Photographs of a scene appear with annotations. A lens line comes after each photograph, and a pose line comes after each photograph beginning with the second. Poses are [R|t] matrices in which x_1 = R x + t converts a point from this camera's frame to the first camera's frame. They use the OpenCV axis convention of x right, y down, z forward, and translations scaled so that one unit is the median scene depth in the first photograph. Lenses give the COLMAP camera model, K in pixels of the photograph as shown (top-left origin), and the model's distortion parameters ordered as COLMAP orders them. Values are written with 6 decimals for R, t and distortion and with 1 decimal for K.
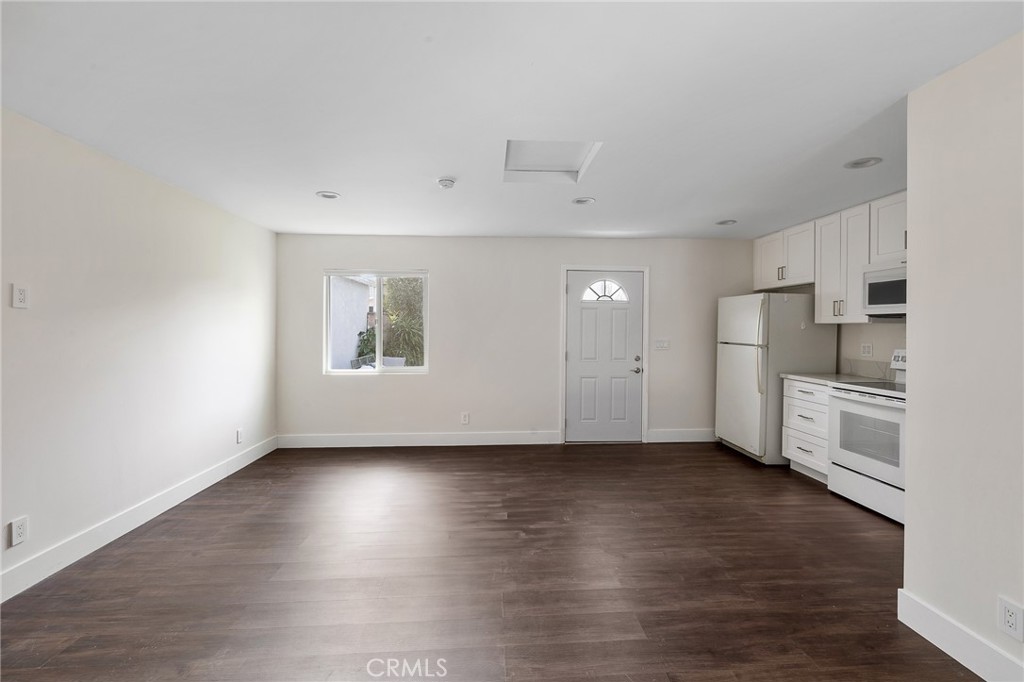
lens RADIAL K [[450.6, 0, 517.2], [0, 450.6, 327.1], [0, 0, 1]] dist [-0.002634, -0.000103]
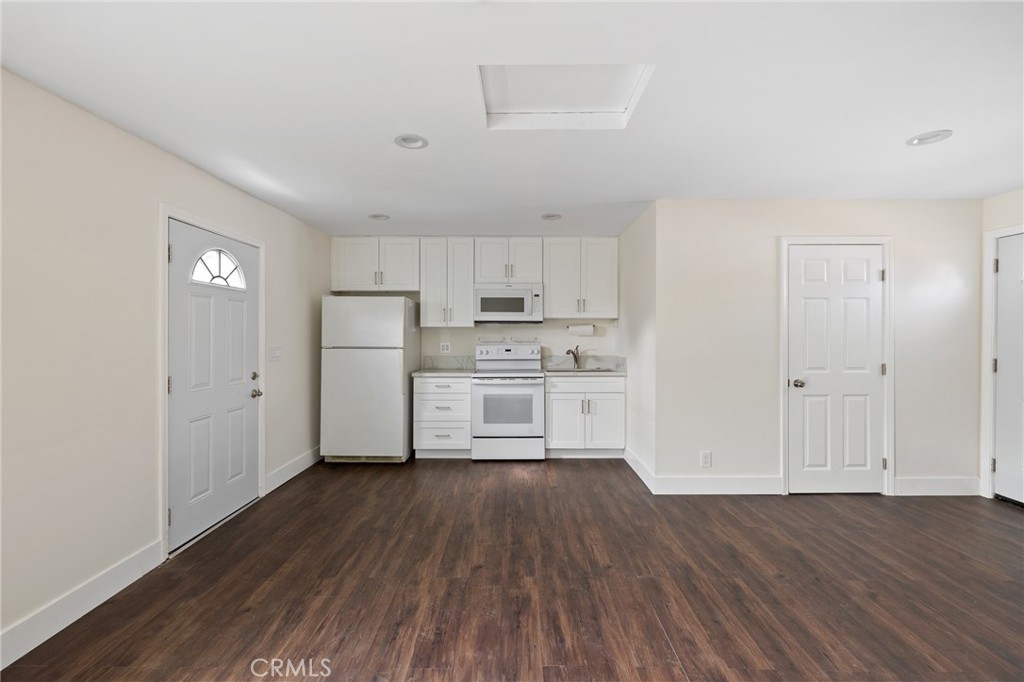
lens RADIAL K [[430.7, 0, 511.8], [0, 430.7, 331.1], [0, 0, 1]] dist [-0.000147, 0.000075]
pose [[0.067601, 0.000366, 0.997712, -0.422155], [0.001143, 0.999999, -0.000445, 0.003964], [-0.997712, 0.001171, 0.067600, 0.695236]]
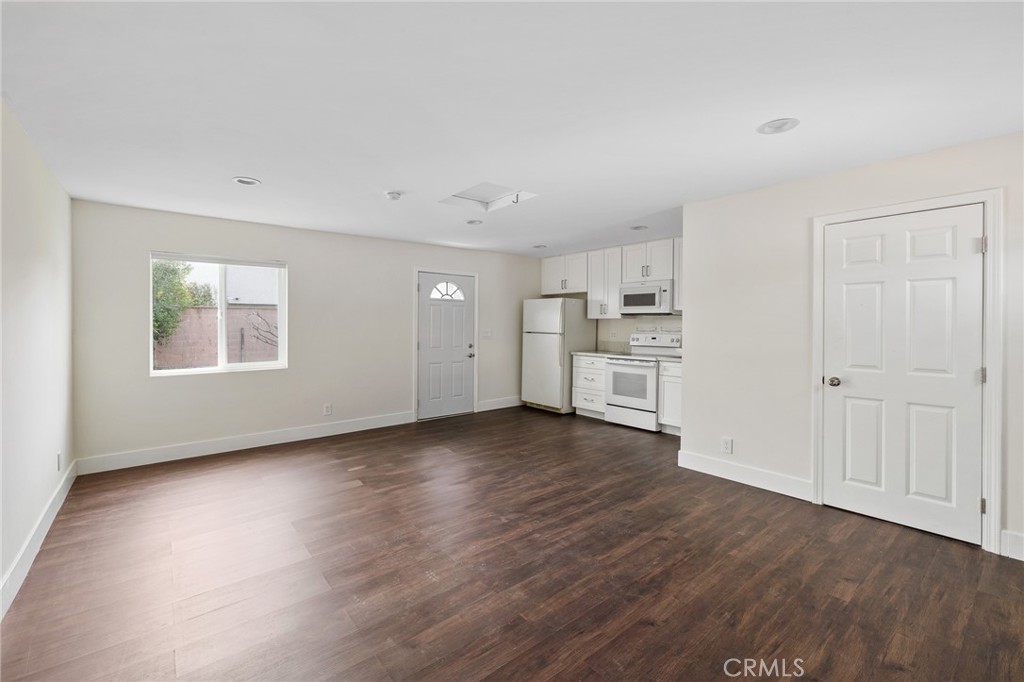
lens RADIAL K [[440.4, 0, 517.7], [0, 440.4, 323.3], [0, 0, 1]] dist [0.000252, 0.000111]
pose [[0.803628, -0.001737, 0.595130, -0.430470], [-0.000006, 0.999996, 0.002927, 0.004037], [-0.595132, -0.002356, 0.803624, -0.071297]]
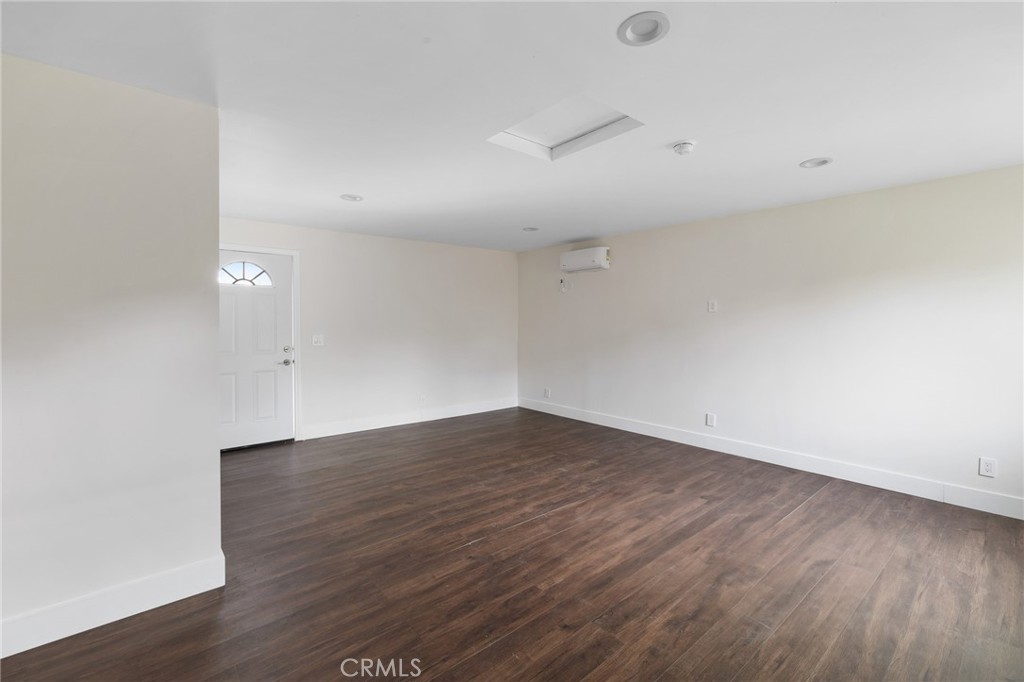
lens RADIAL K [[430.7, 0, 511.8], [0, 430.7, 331.1], [0, 0, 1]] dist [-0.000147, 0.000075]
pose [[-0.805182, 0.010397, -0.592937, 0.432329], [-0.001821, 0.999798, 0.020003, 0.002723], [0.593025, 0.017186, -0.805000, 1.087479]]
